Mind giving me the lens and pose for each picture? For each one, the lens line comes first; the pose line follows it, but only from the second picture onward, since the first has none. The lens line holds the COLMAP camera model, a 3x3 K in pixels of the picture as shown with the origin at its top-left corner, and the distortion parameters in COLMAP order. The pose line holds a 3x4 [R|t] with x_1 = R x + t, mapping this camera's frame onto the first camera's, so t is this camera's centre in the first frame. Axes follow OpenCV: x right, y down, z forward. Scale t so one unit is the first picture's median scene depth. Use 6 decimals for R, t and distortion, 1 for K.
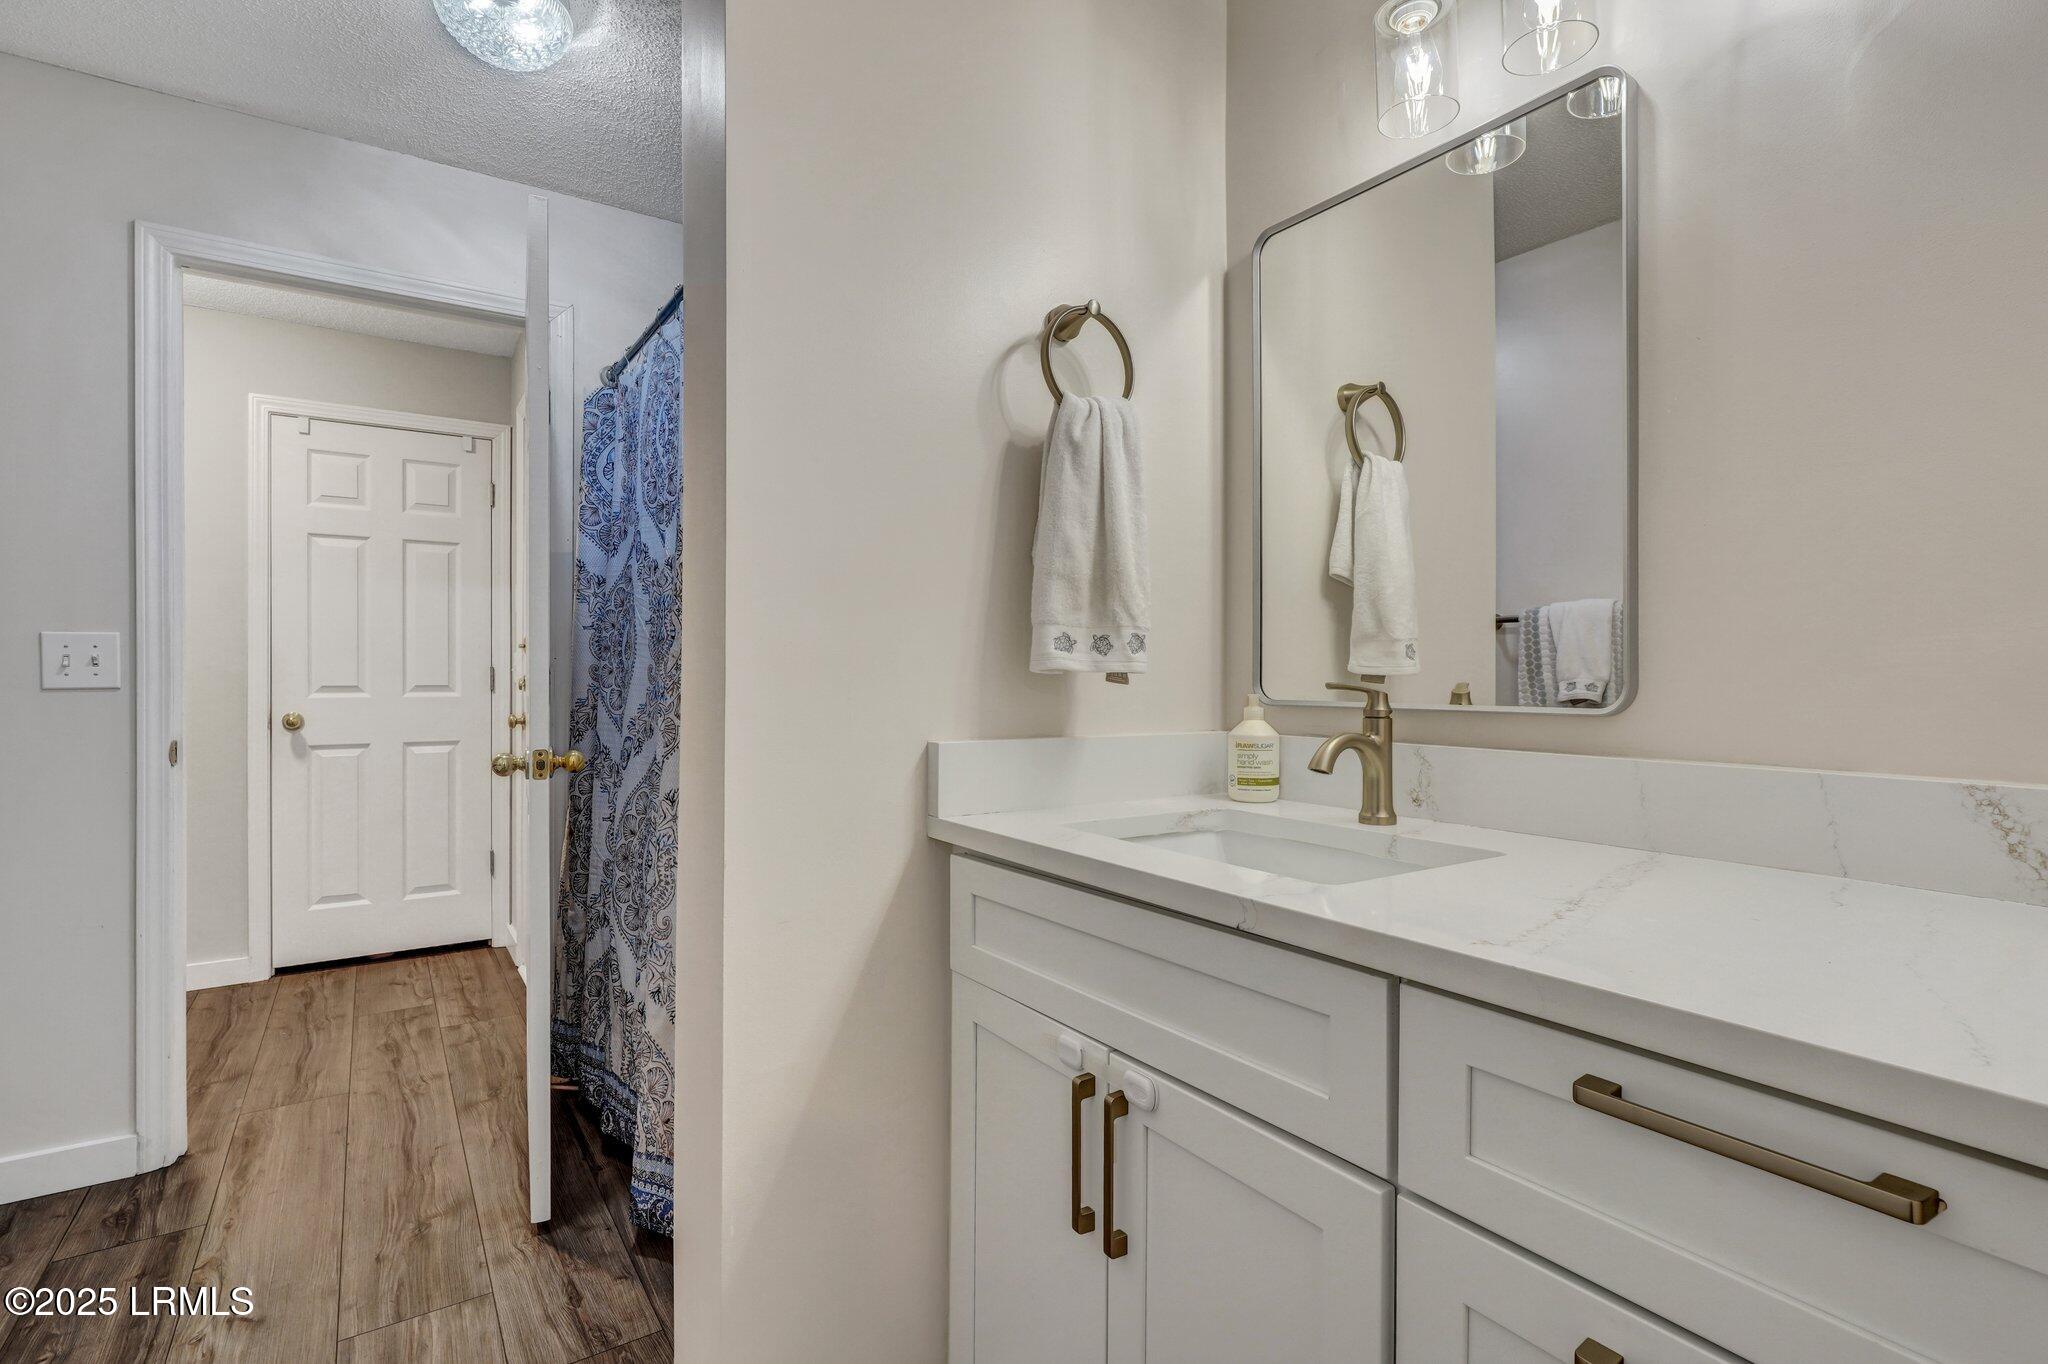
lens RADIAL K [[969.9, 0, 1013.2], [0, 969.9, 694.5], [0, 0, 1]] dist [-0.004277, 0.000396]
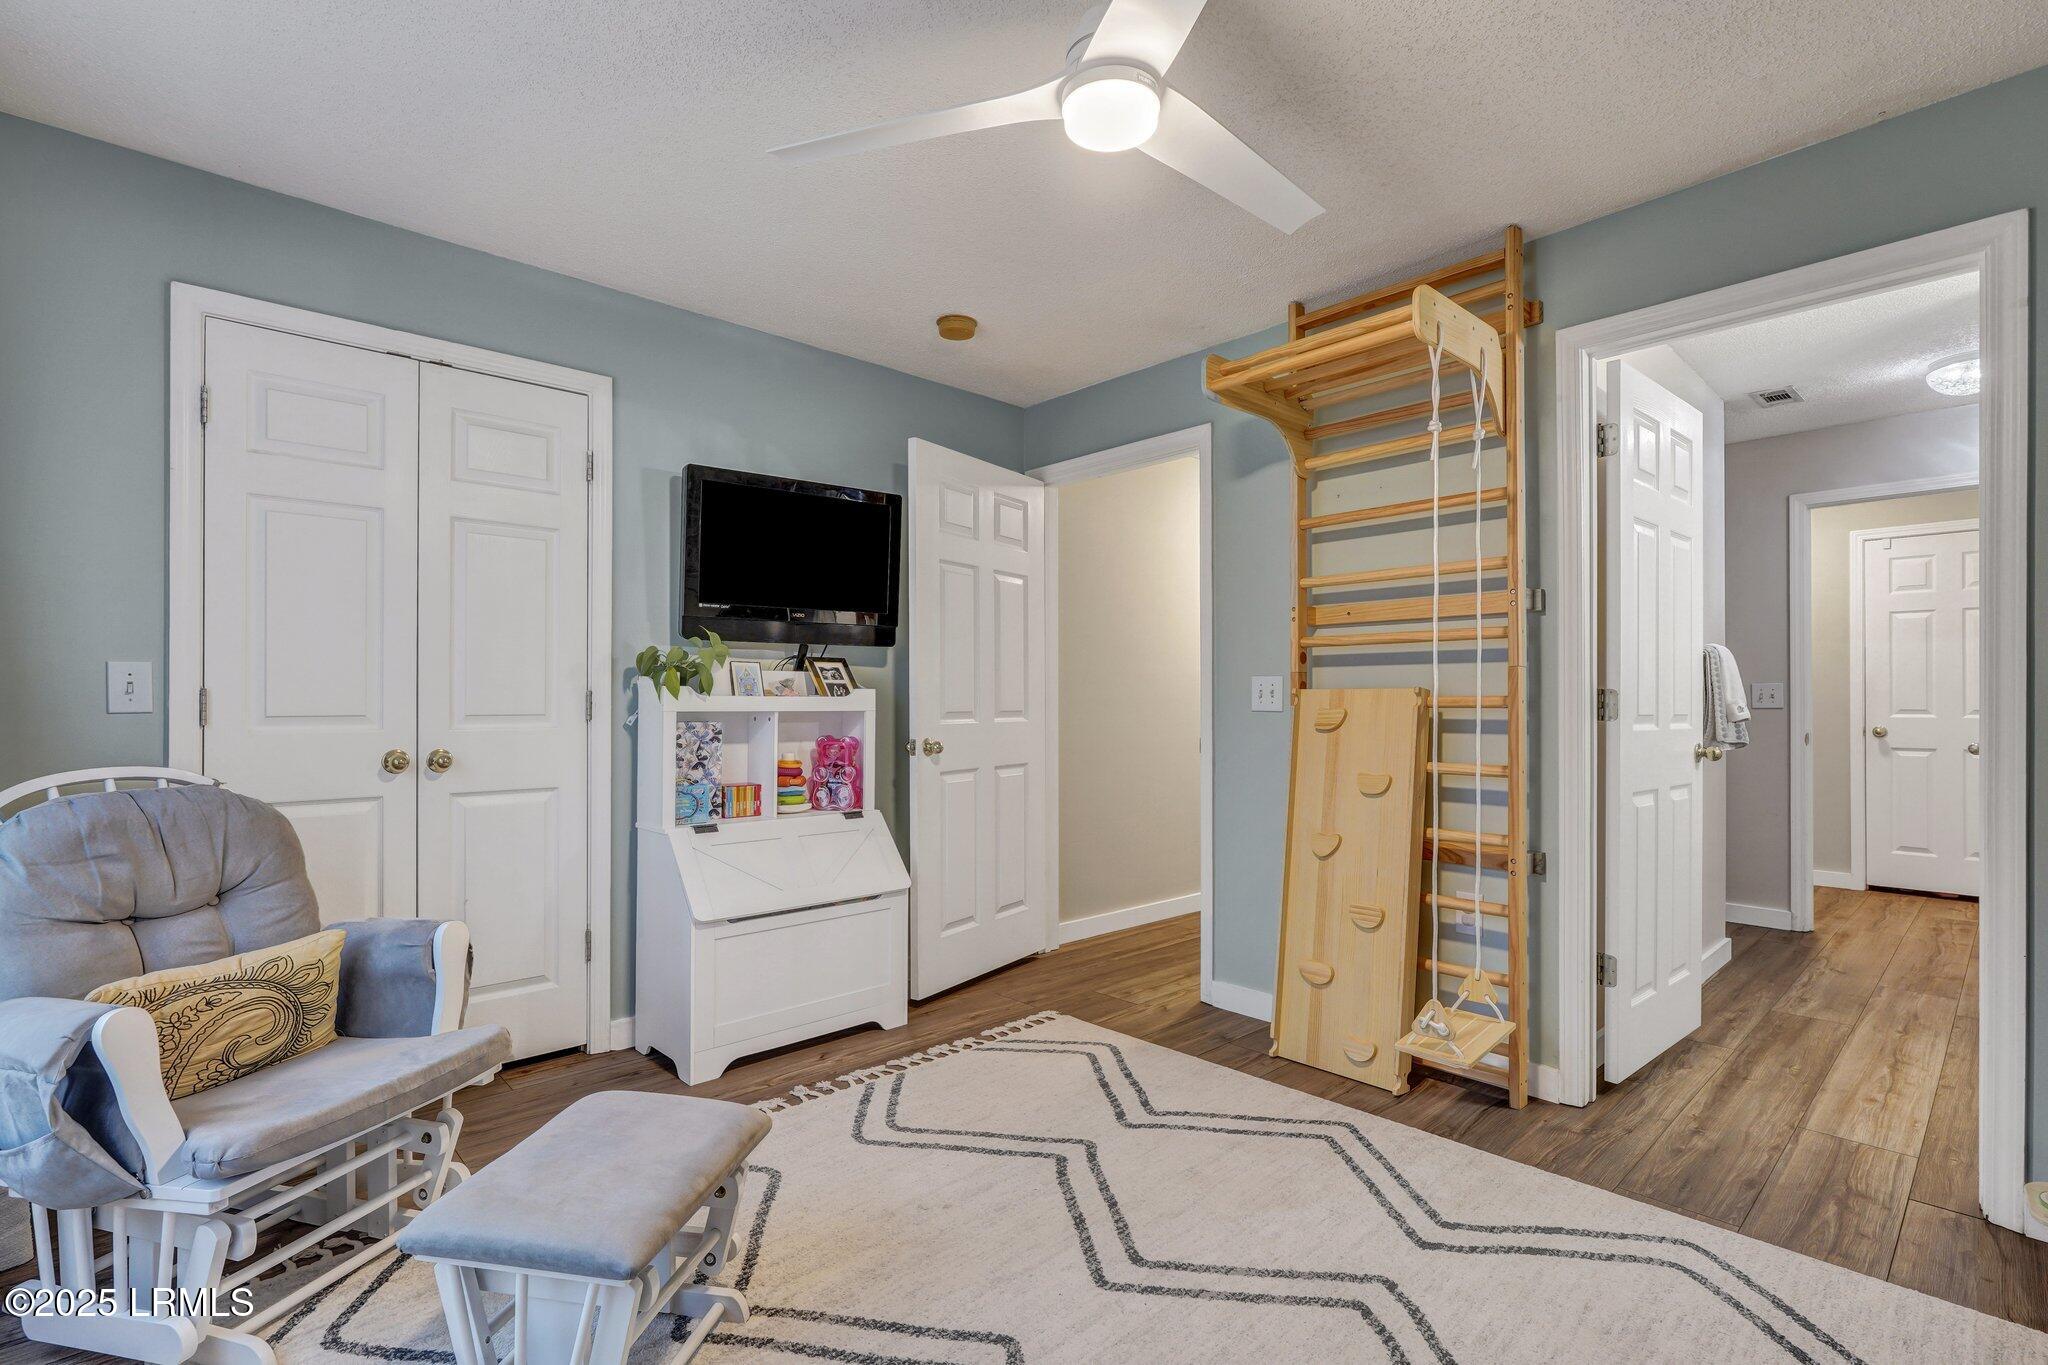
lens RADIAL K [[969.9, 0, 1013.2], [0, 969.9, 695.0], [0, 0, 1]] dist [-0.004277, 0.000396]
pose [[0.165460, -0.014283, -0.986113, 0.596975], [-0.017133, 0.999703, -0.017355, 0.019591], [0.986068, 0.019767, 0.165166, -0.679221]]
